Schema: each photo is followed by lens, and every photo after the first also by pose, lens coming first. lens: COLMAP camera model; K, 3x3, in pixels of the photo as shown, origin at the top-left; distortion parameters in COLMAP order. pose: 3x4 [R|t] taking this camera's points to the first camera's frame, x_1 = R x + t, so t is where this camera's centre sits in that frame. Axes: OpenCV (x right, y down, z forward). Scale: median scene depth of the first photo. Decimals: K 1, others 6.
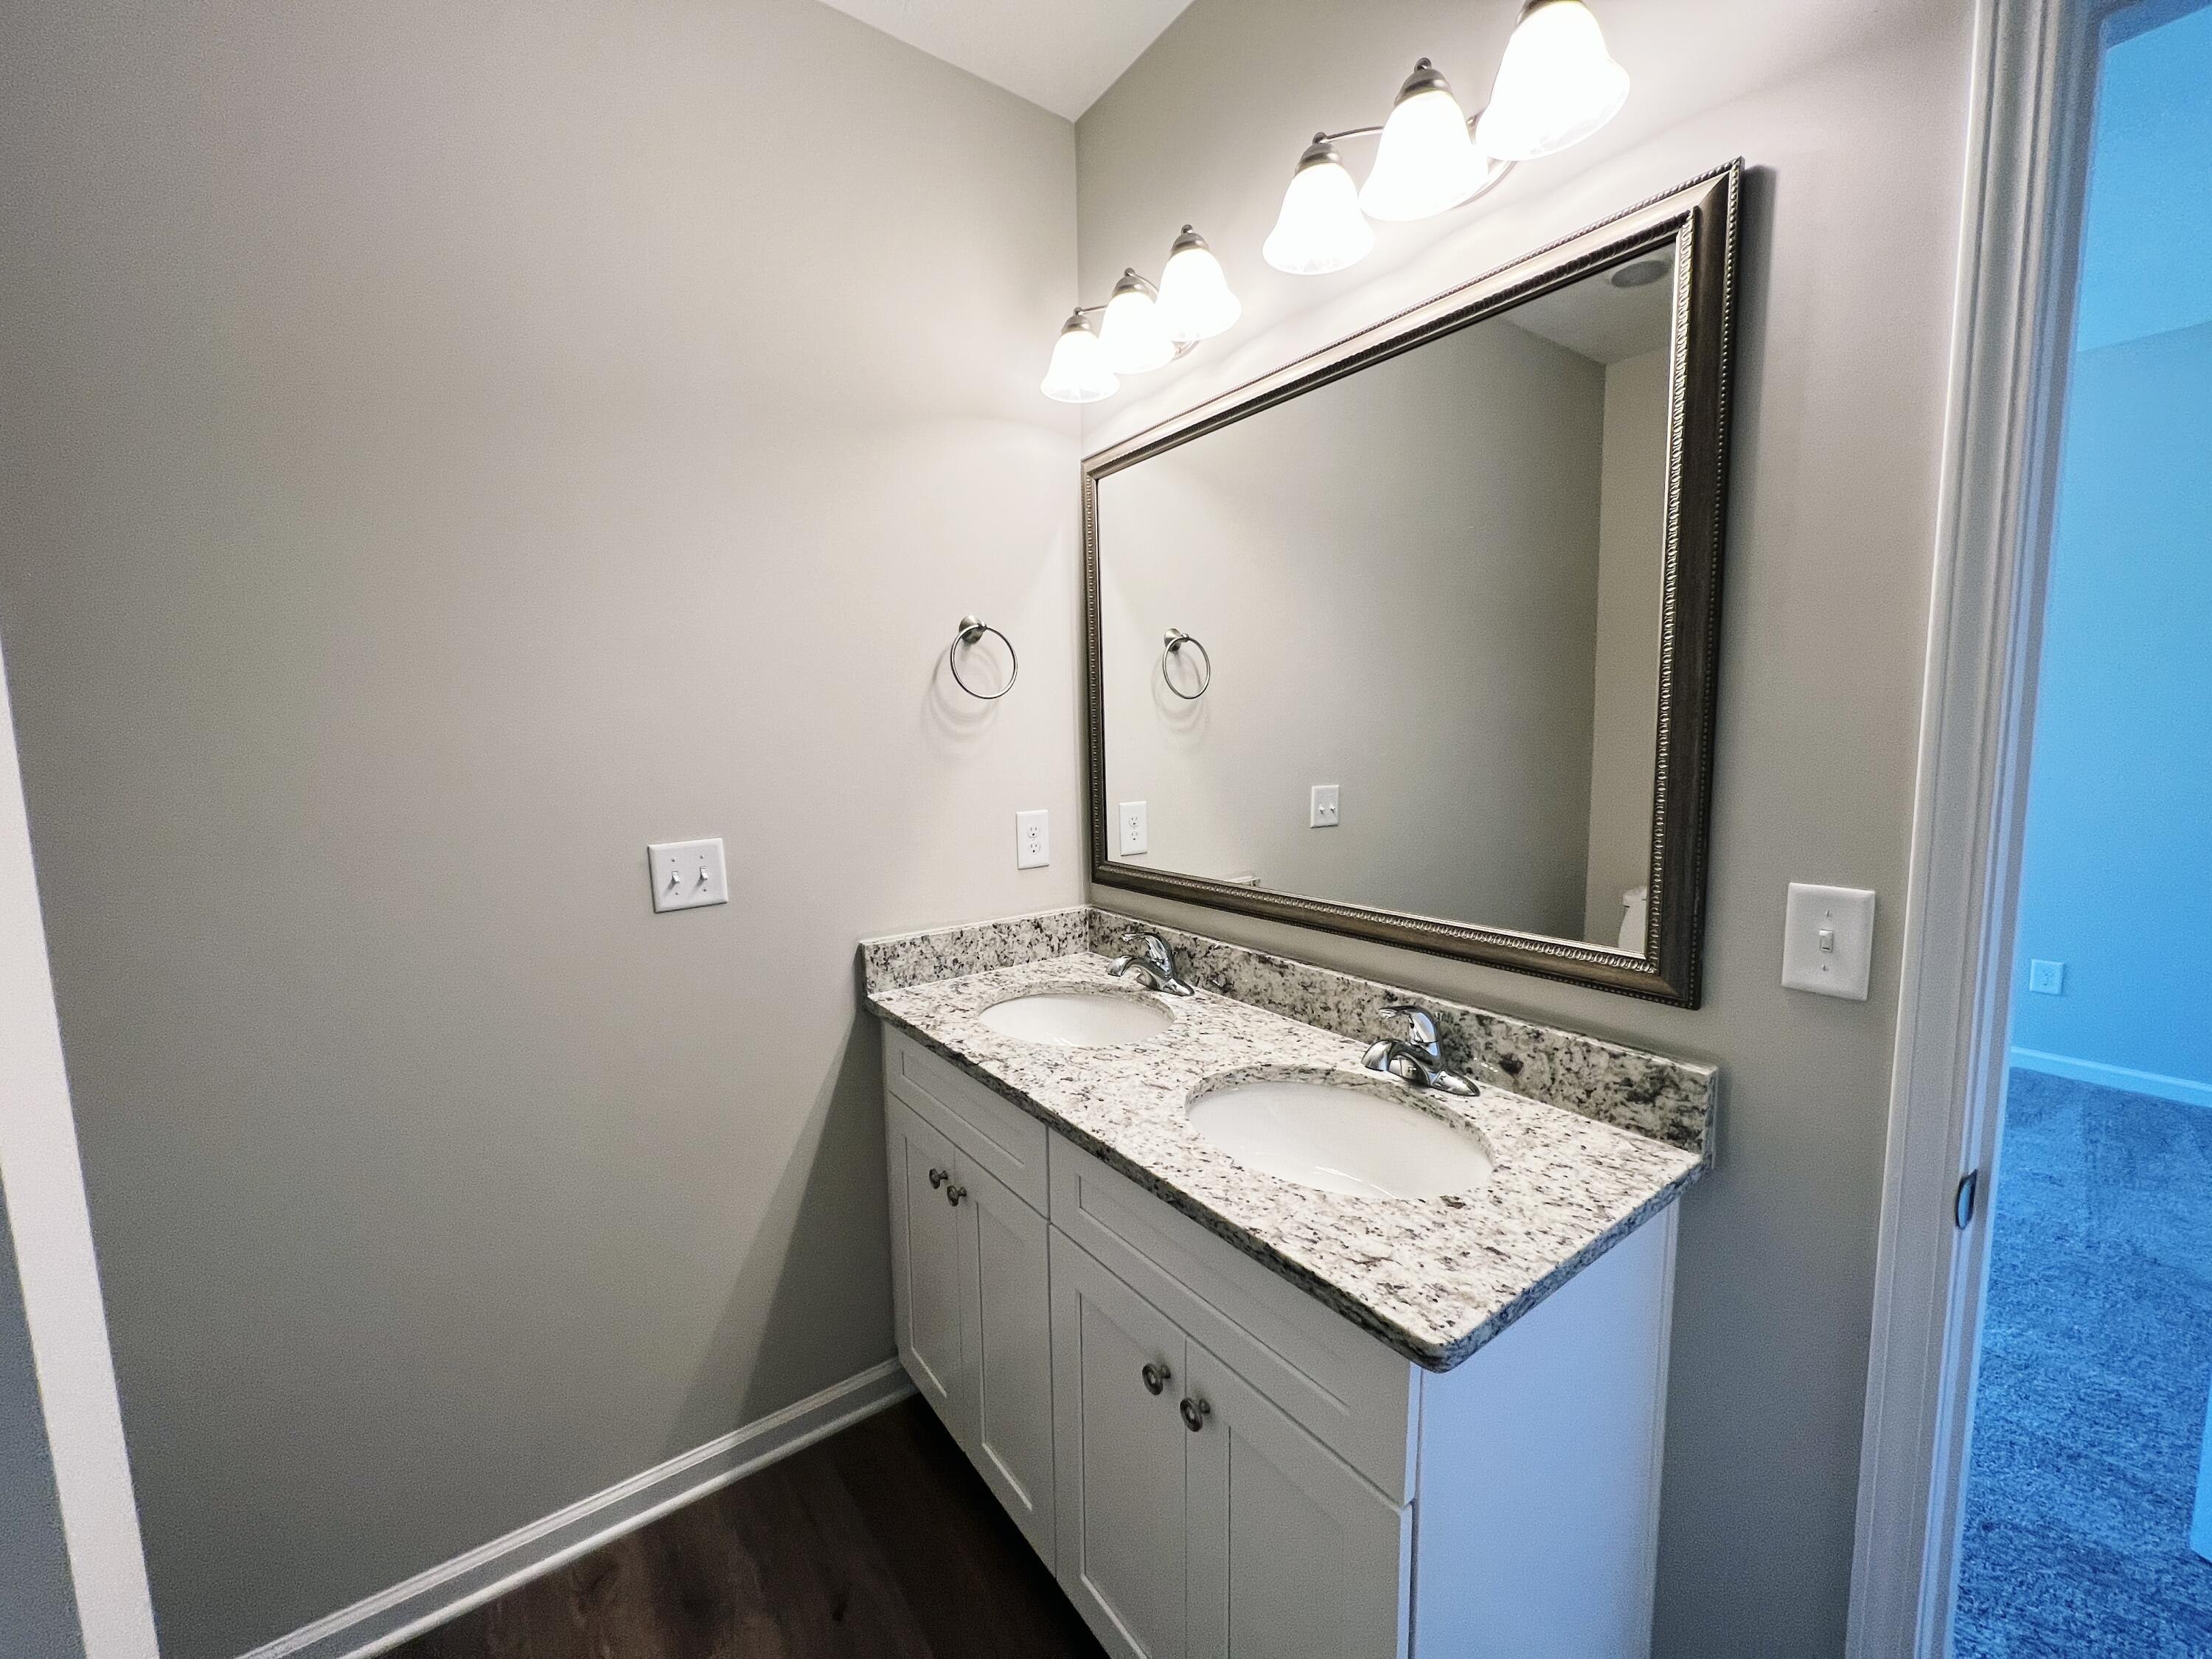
lens RADIAL K [[881.8, 0, 1108.2], [0, 881.8, 829.3], [0, 0, 1]] dist [-0.002512, 0.000859]
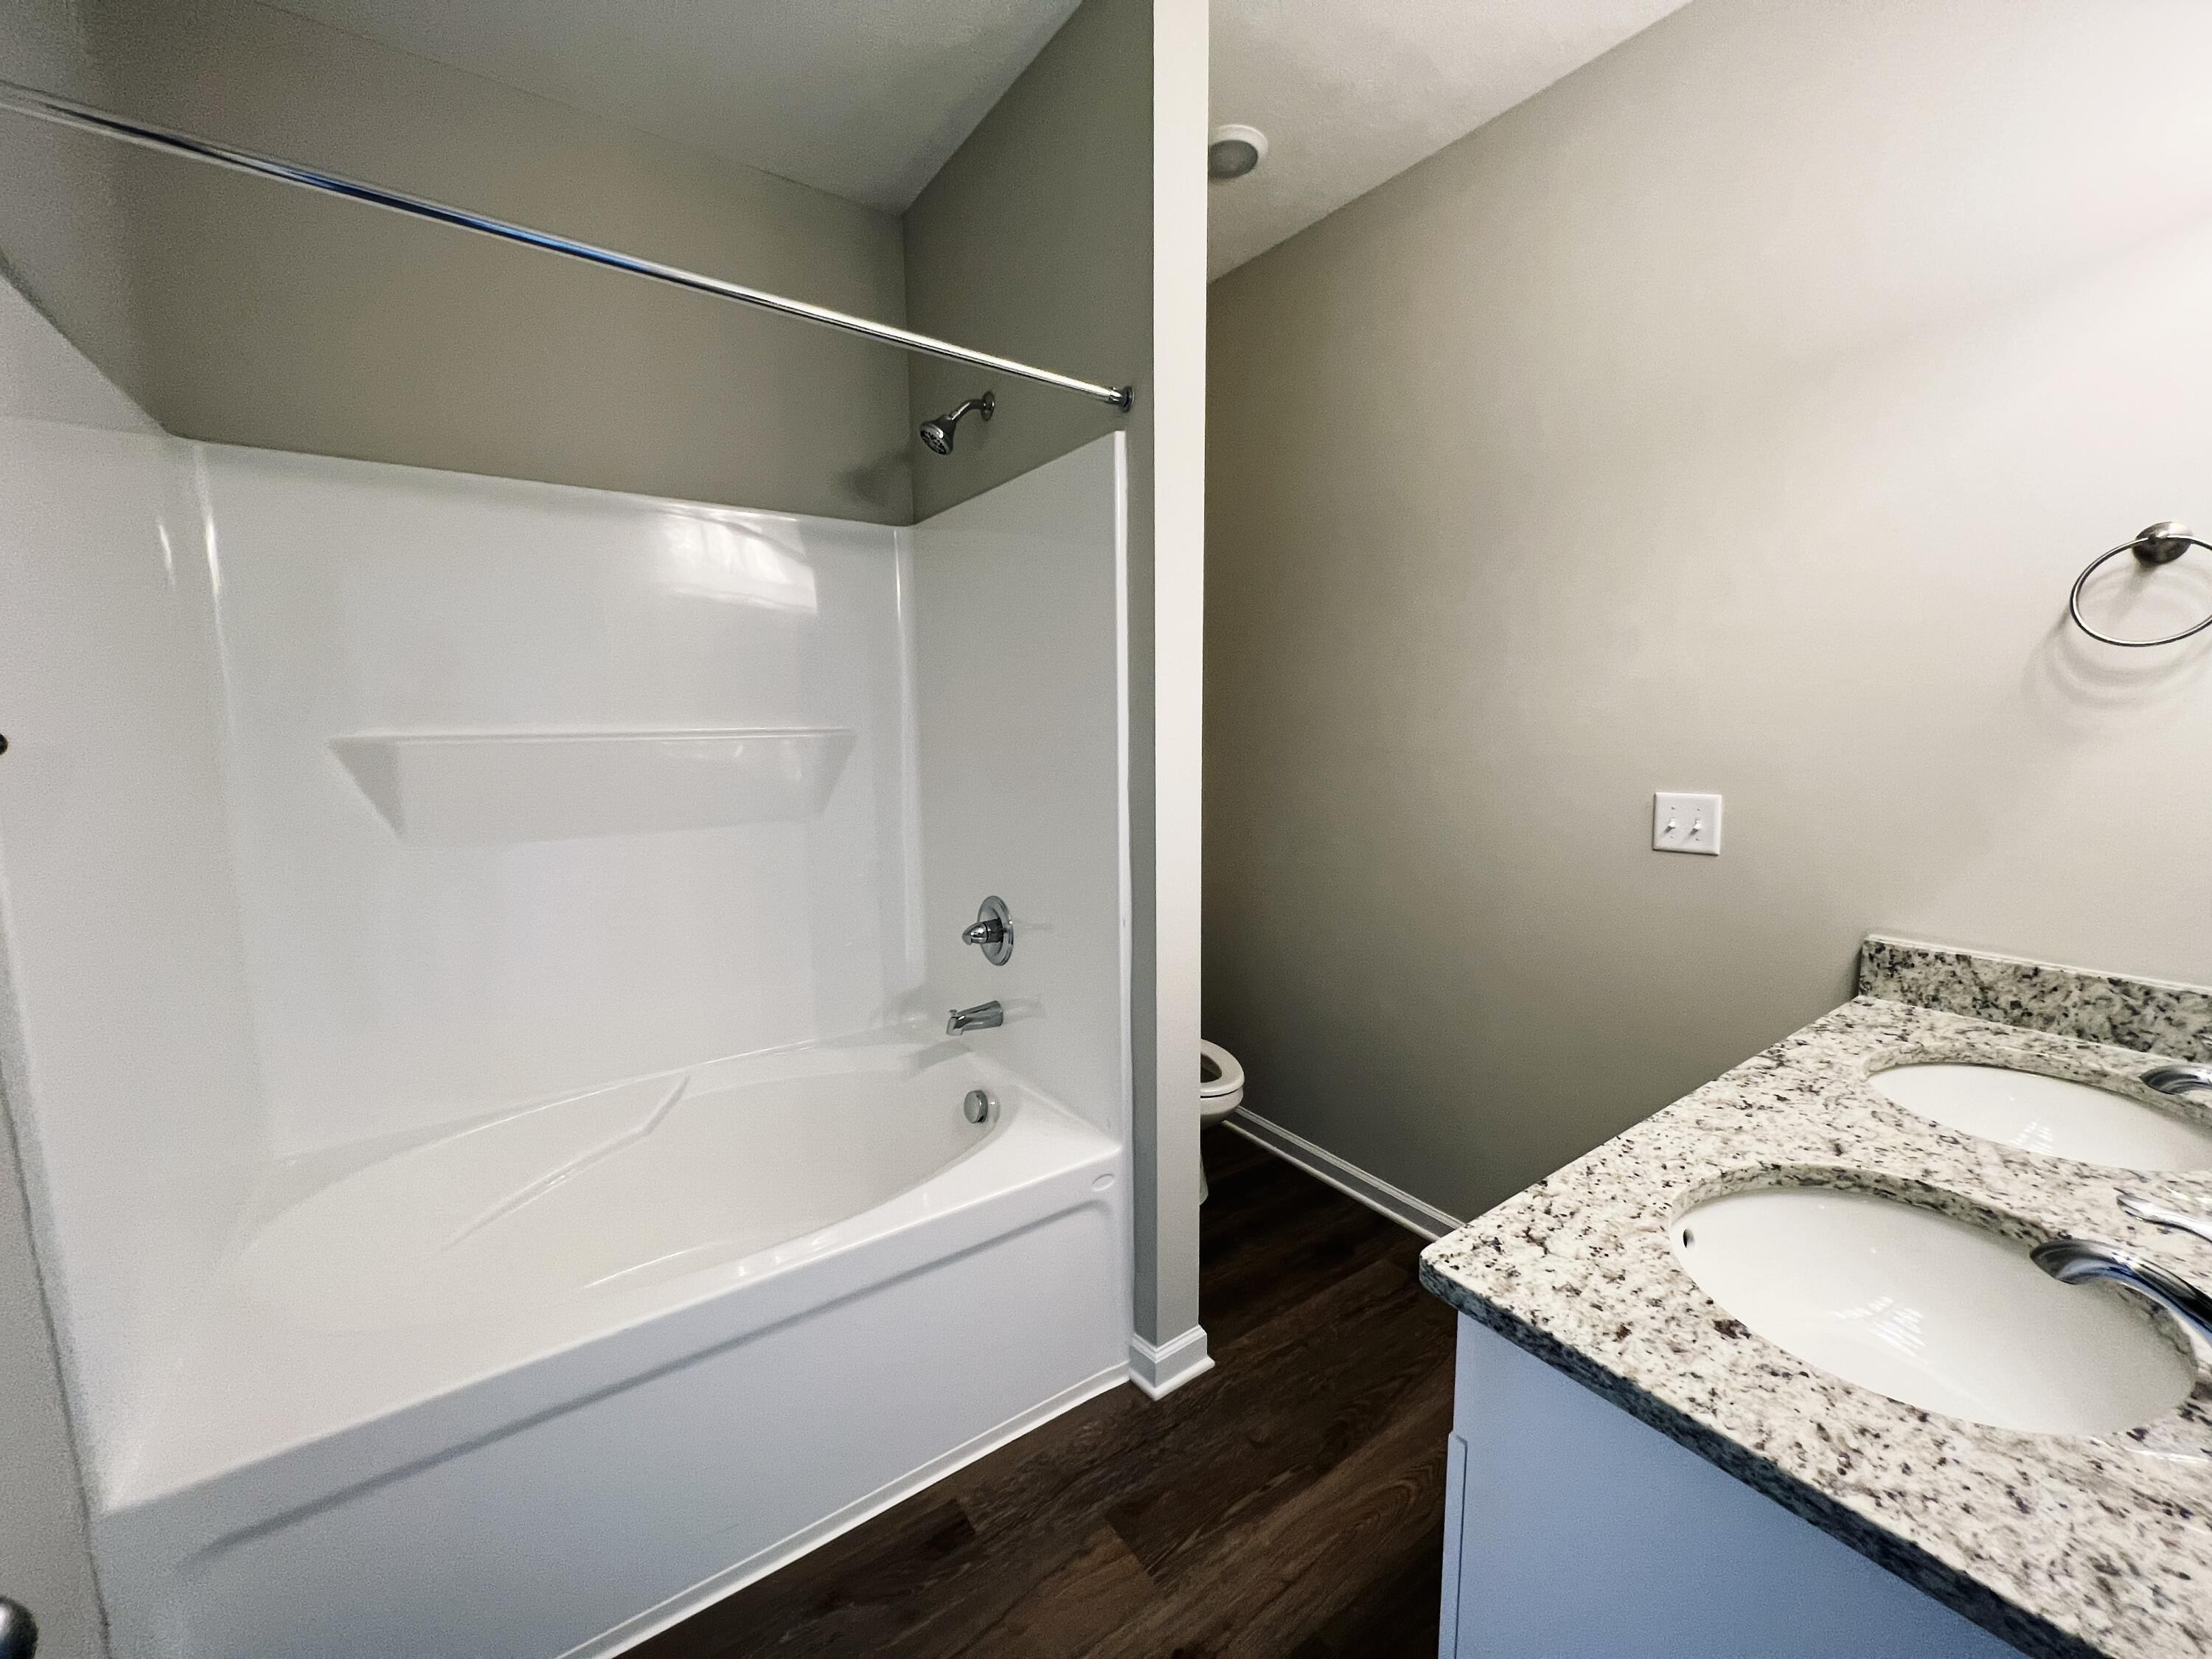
lens RADIAL K [[881.8, 0, 1110.1], [0, 881.8, 830.2], [0, 0, 1]] dist [-0.002512, 0.000859]
pose [[-0.016708, 0.148448, -0.988779, 0.632333], [-0.103477, 0.983350, 0.149381, -0.031749], [0.994492, 0.104812, -0.001069, 0.248744]]
